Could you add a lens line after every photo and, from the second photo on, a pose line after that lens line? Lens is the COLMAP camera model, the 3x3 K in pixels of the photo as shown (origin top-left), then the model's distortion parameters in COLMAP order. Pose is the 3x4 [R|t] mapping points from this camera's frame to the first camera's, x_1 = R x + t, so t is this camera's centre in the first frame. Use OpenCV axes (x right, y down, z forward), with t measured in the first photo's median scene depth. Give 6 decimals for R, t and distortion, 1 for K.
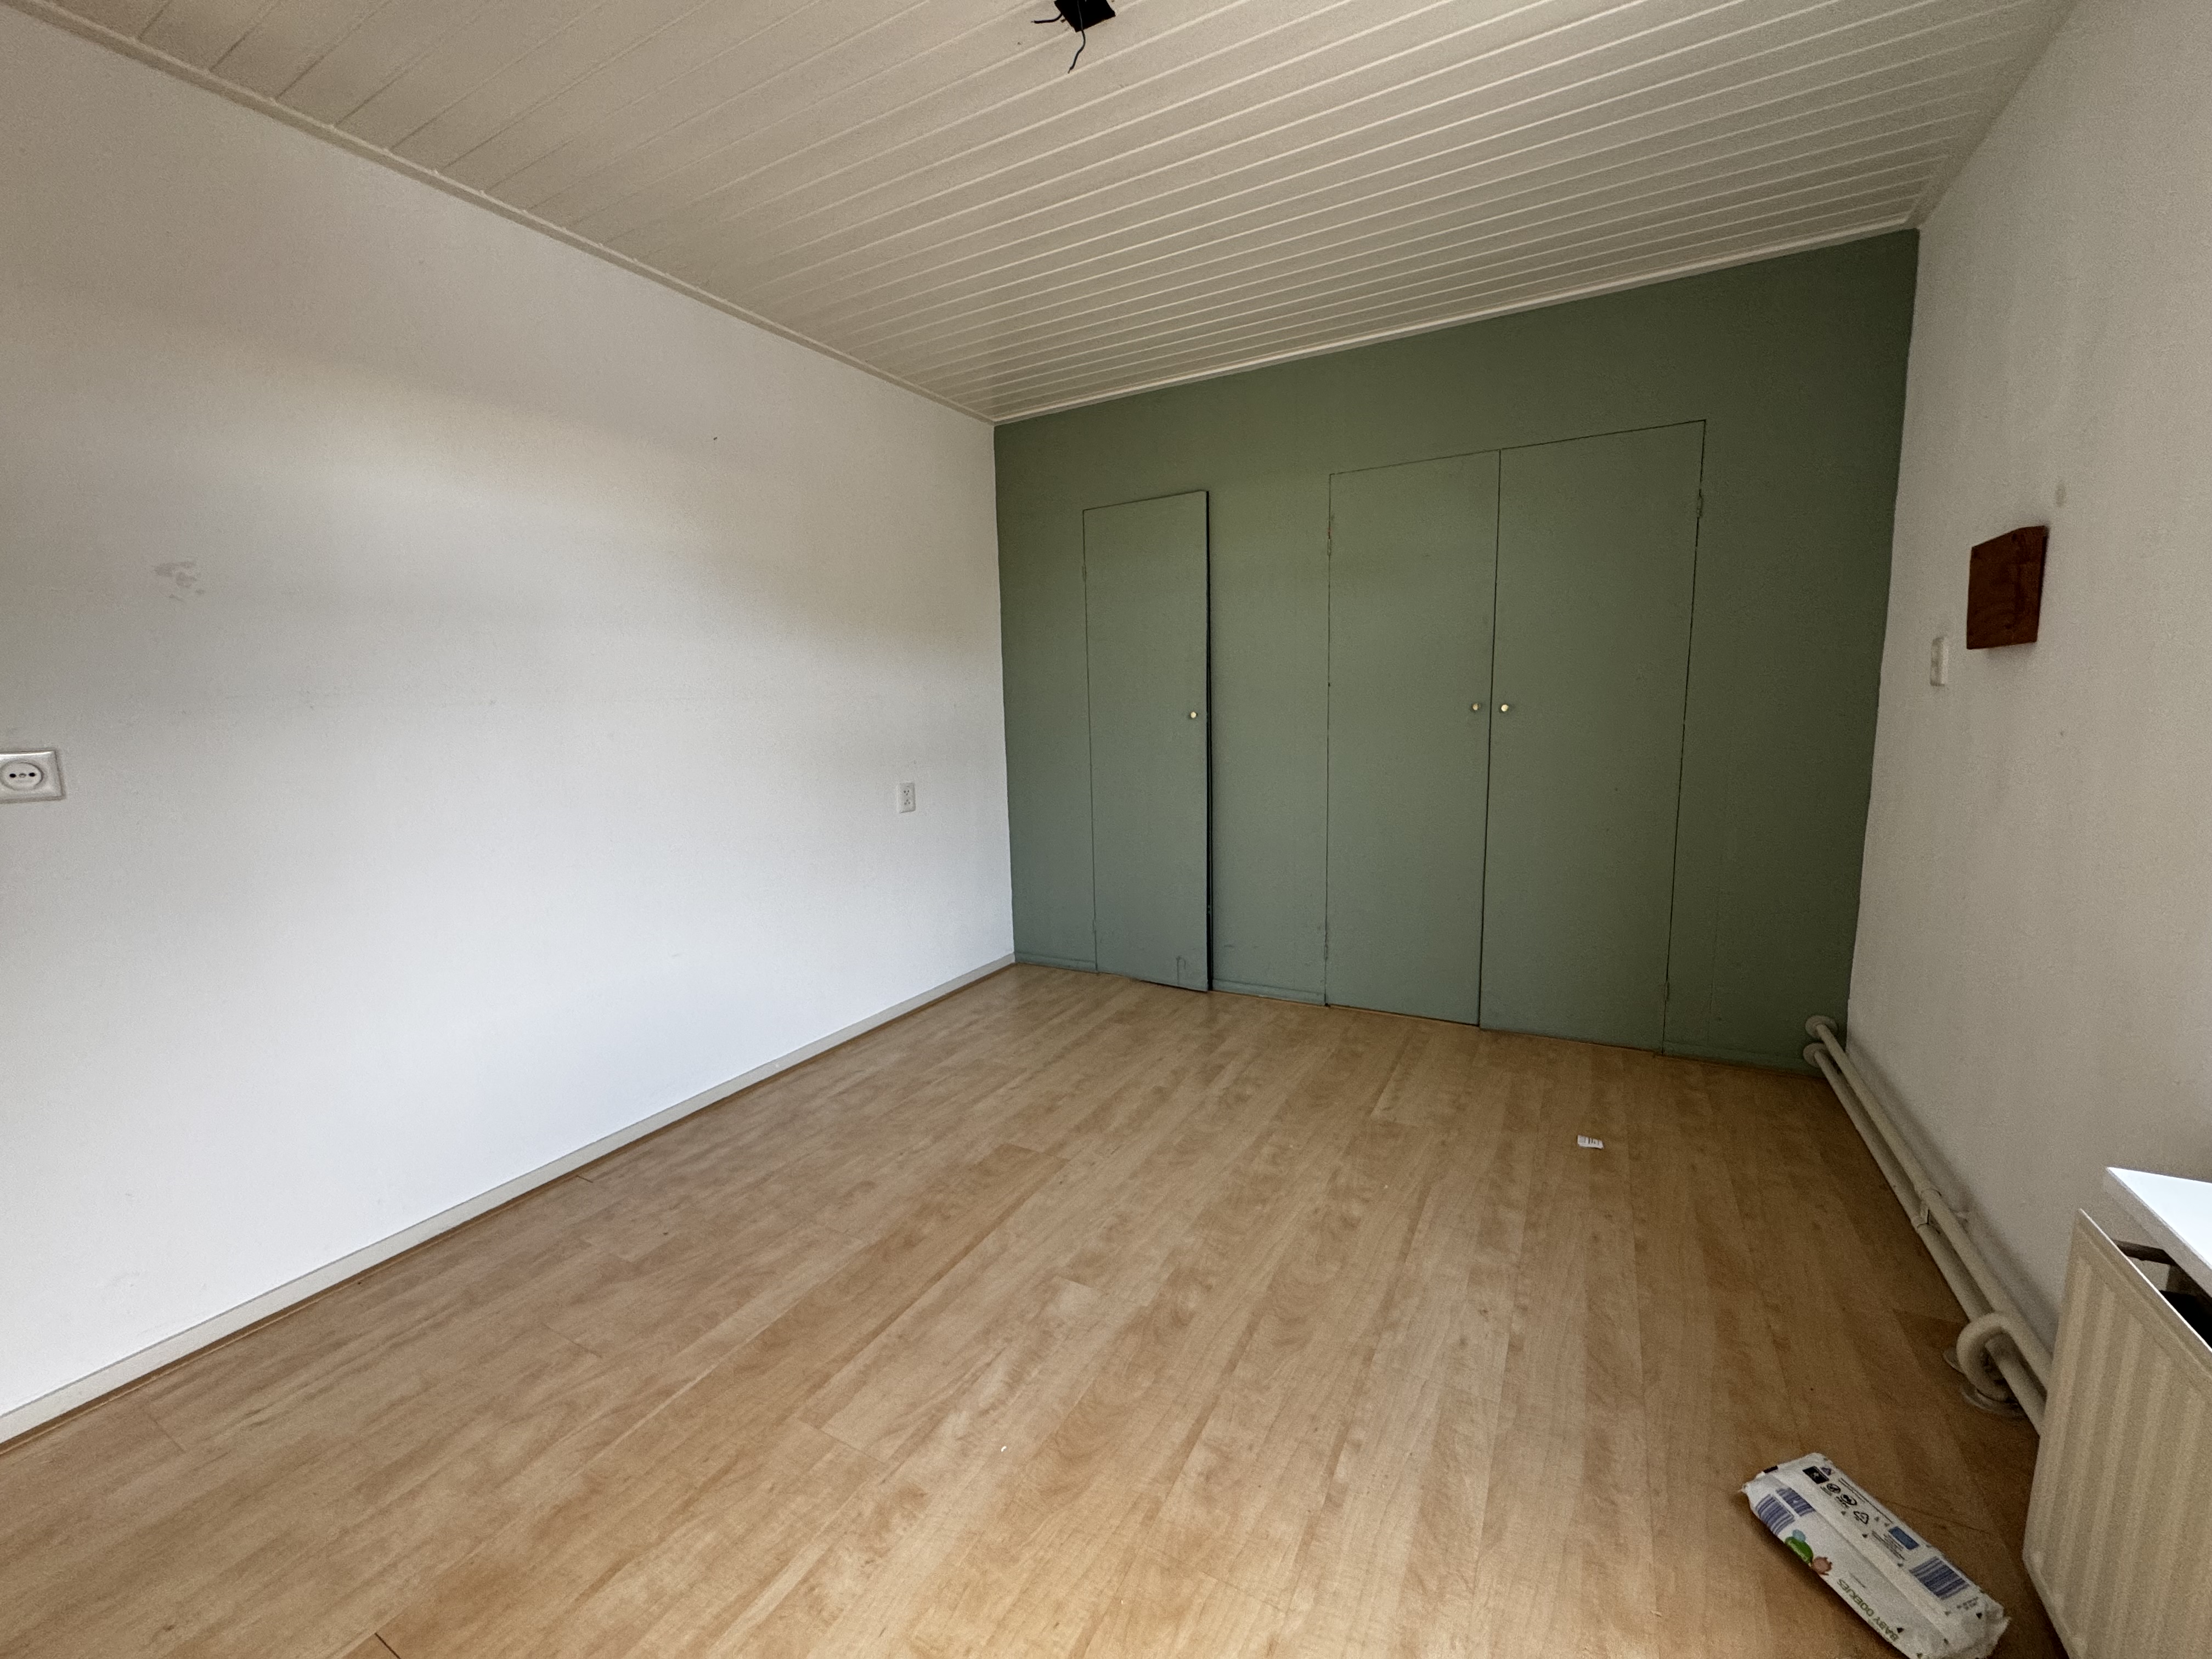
lens RADIAL K [[882.2, 0, 1107.7], [0, 882.2, 825.0], [0, 0, 1]] dist [-0.003593, 0.000310]
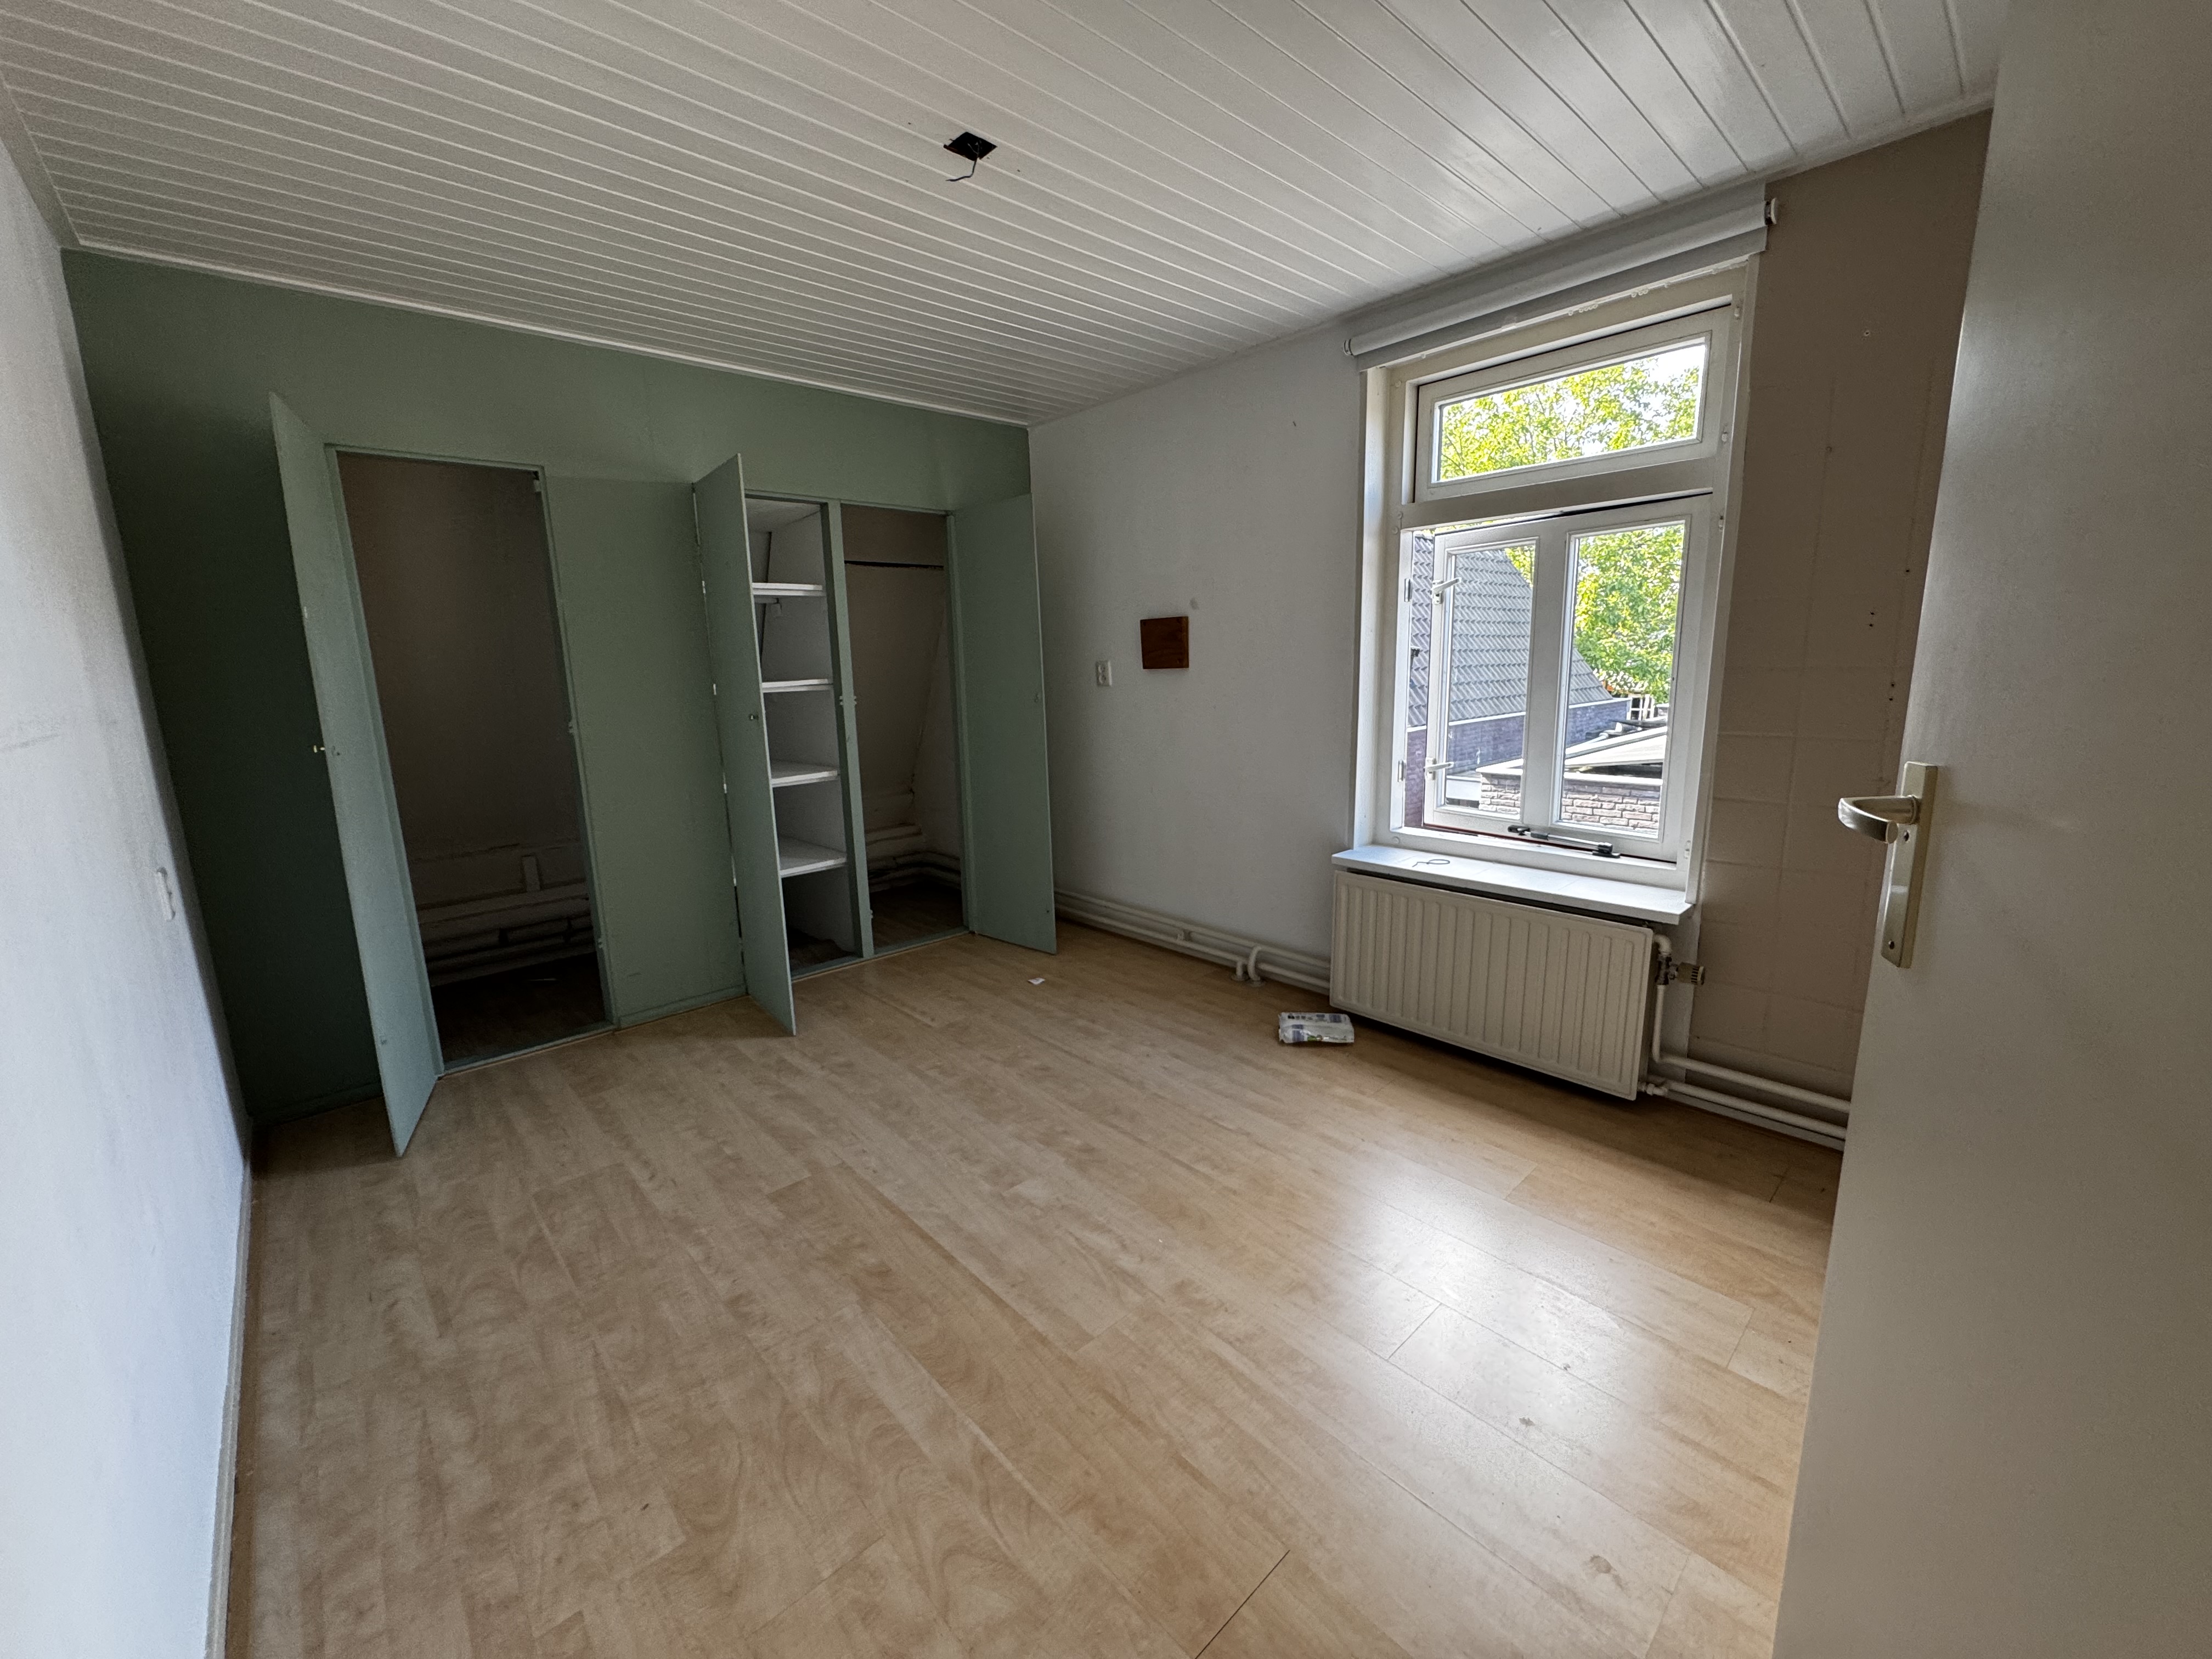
lens RADIAL K [[882.2, 0, 1108.9], [0, 882.2, 828.3], [0, 0, 1]] dist [-0.003593, 0.000310]
pose [[0.312292, -0.162237, 0.936030, -0.971761], [0.150453, 0.981321, 0.119891, -0.085654], [-0.937997, 0.103388, 0.330867, 0.390226]]
